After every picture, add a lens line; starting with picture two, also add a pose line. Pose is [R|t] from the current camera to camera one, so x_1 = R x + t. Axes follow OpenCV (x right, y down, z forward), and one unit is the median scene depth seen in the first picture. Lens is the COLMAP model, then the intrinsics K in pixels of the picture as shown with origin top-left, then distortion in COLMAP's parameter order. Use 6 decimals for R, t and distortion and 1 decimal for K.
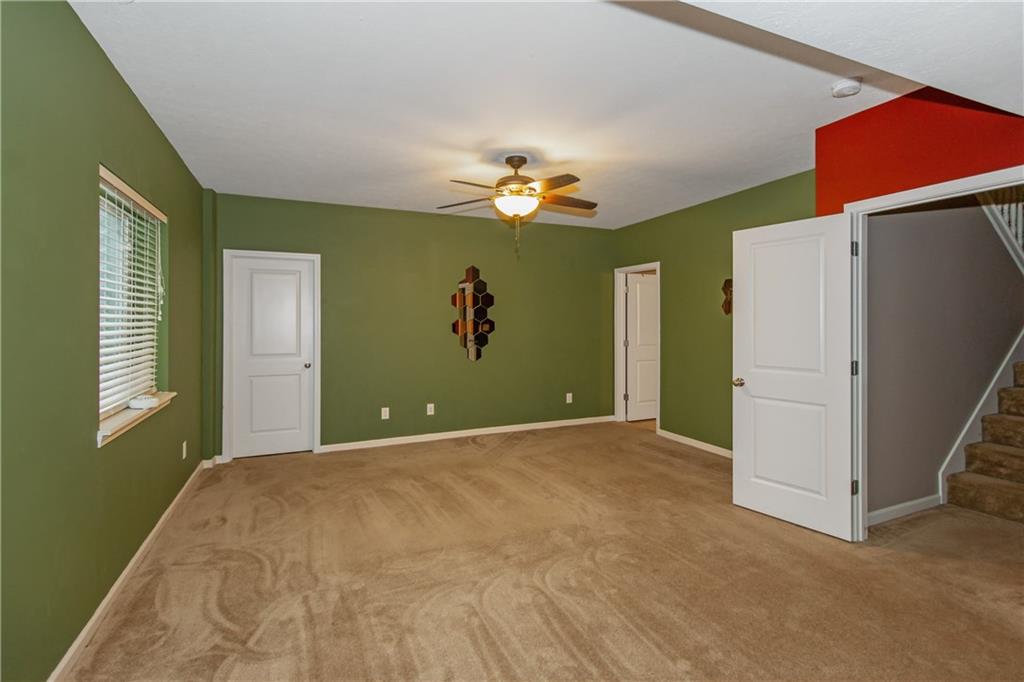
lens RADIAL K [[484.3, 0, 509.7], [0, 484.3, 330.5], [0, 0, 1]] dist [0.004333, -0.000085]
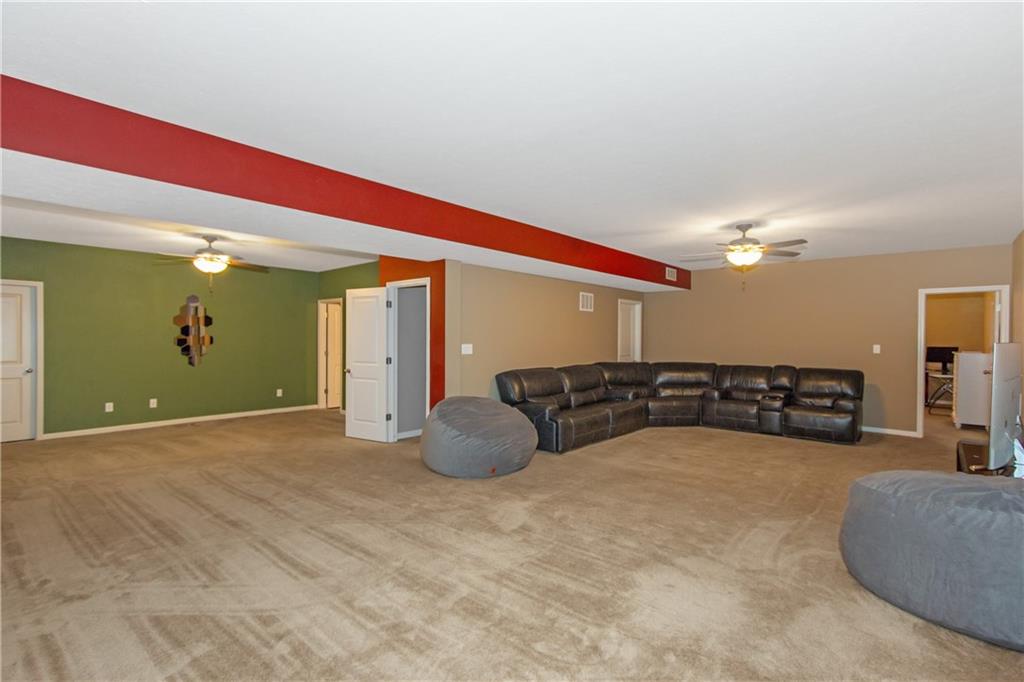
lens RADIAL K [[484.3, 0, 518.3], [0, 484.3, 348.1], [0, 0, 1]] dist [0.004333, -0.000085]
pose [[0.903550, -0.000656, 0.428481, 0.185750], [-0.000849, 0.999994, 0.003321, 0.008897], [-0.428481, -0.003364, 0.903545, -0.680123]]
